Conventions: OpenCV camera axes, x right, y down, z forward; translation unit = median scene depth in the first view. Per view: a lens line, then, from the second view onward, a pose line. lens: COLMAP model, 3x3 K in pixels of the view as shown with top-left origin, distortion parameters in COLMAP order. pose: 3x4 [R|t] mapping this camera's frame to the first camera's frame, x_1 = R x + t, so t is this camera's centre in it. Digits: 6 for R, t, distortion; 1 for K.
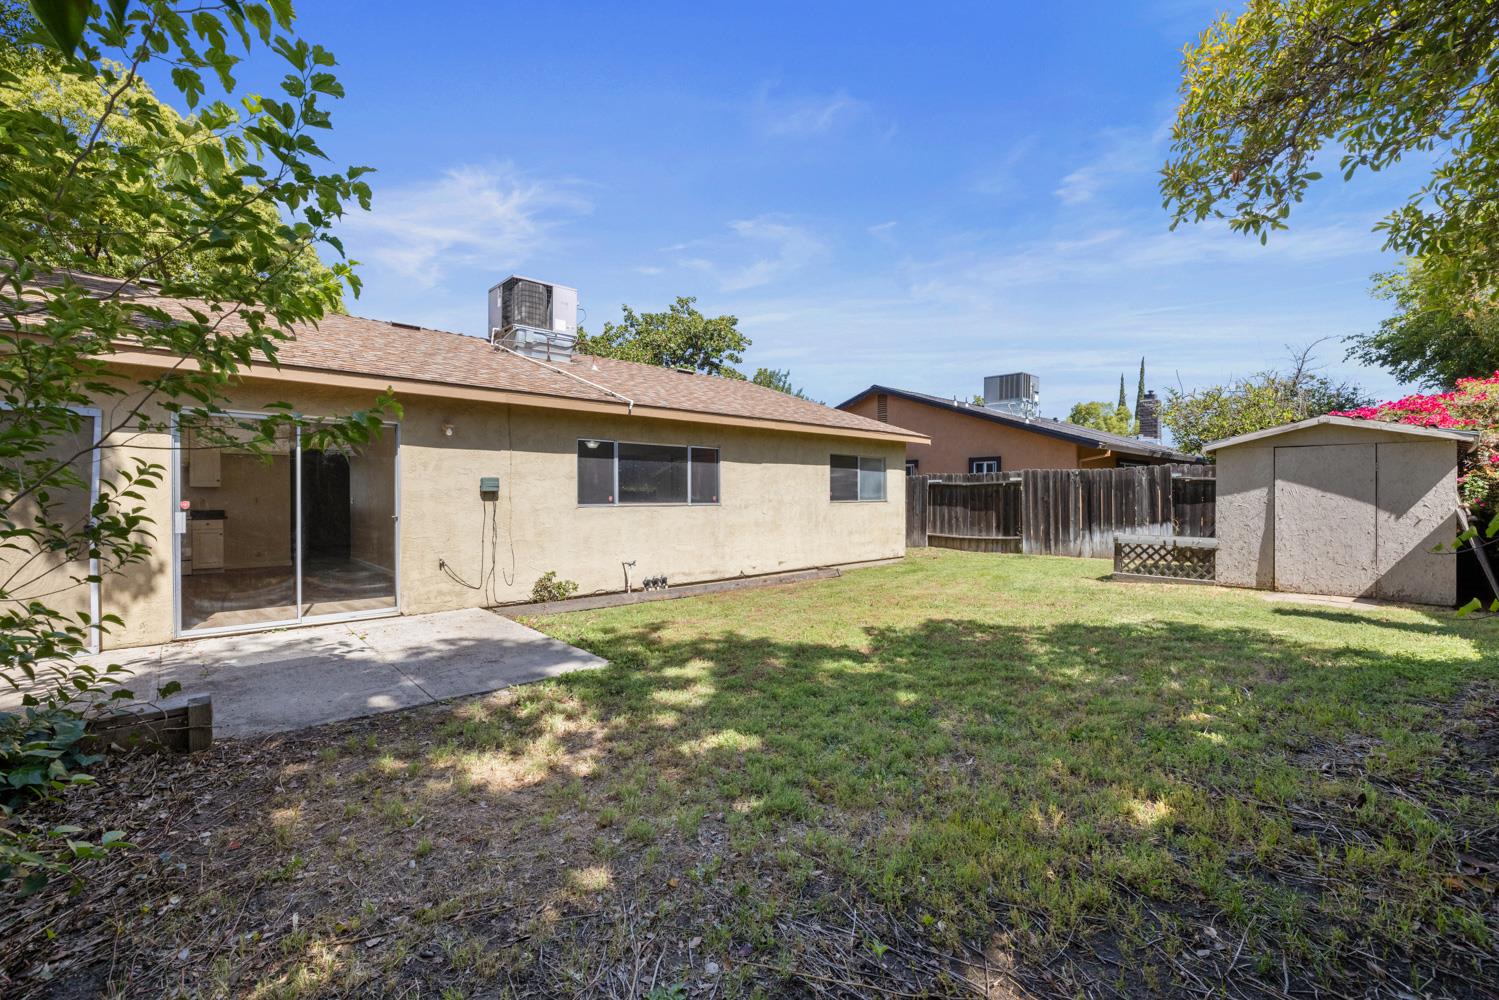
lens RADIAL K [[624.0, 0, 750.6], [0, 624.0, 496.2], [0, 0, 1]] dist [-0.004250, -0.000363]
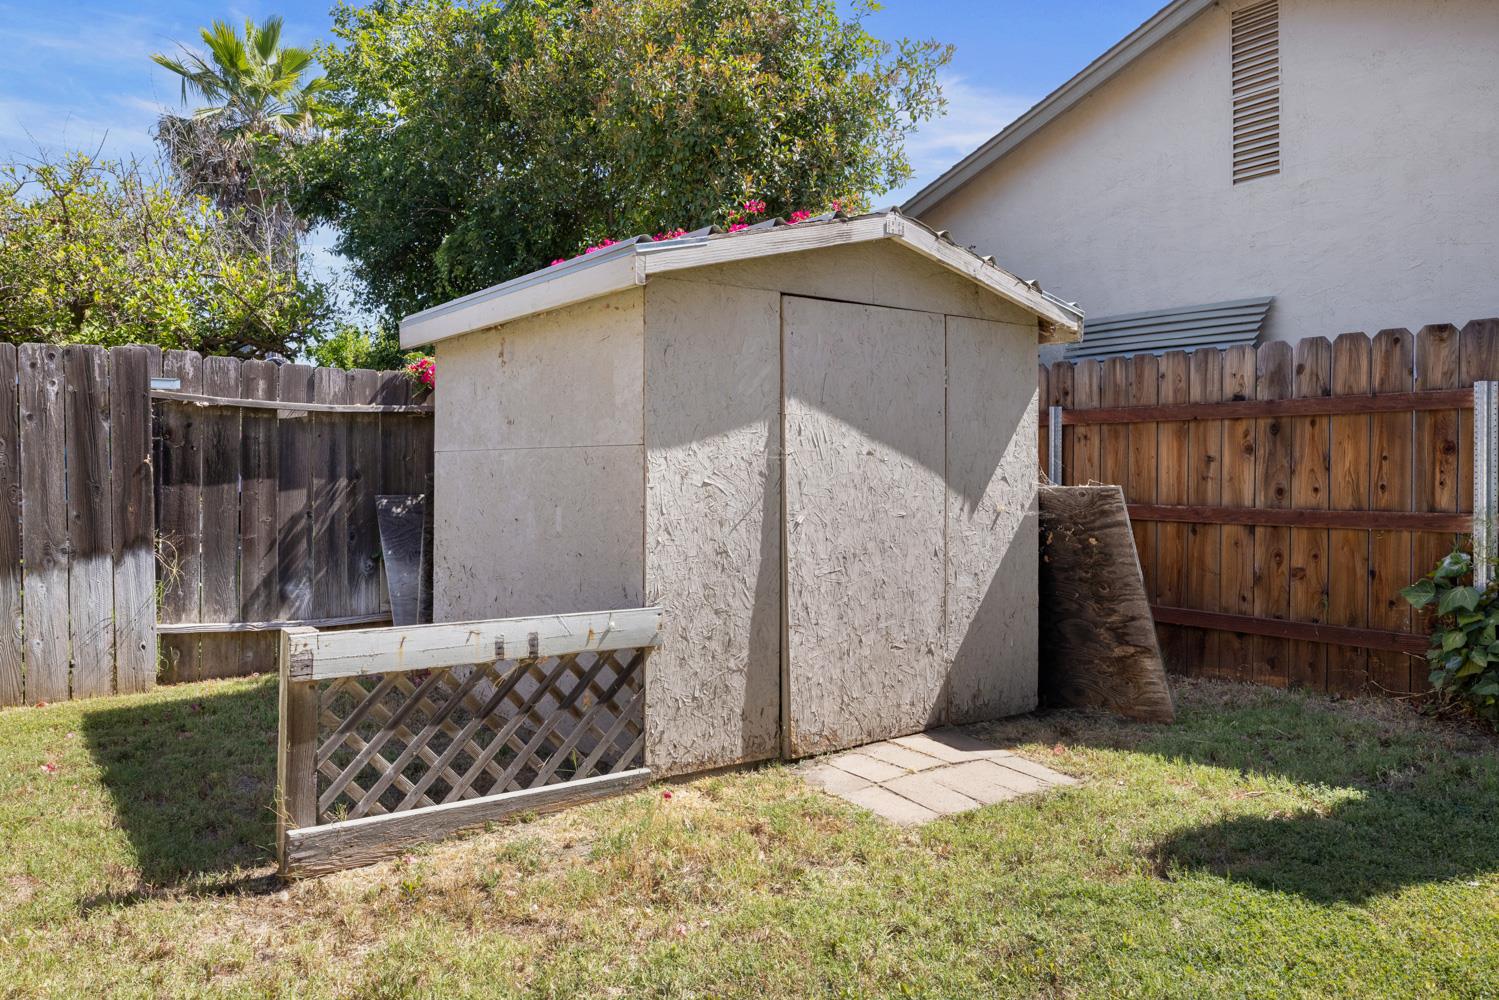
lens RADIAL K [[1082.4, 0, 750.8], [0, 1082.4, 493.5], [0, 0, 1]] dist [0.002824, 0.000271]
pose [[0.125280, -0.017225, 0.991972, 0.307600], [0.000979, 0.999851, 0.017238, 0.010995], [-0.992121, -0.001189, 0.125278, 0.936304]]
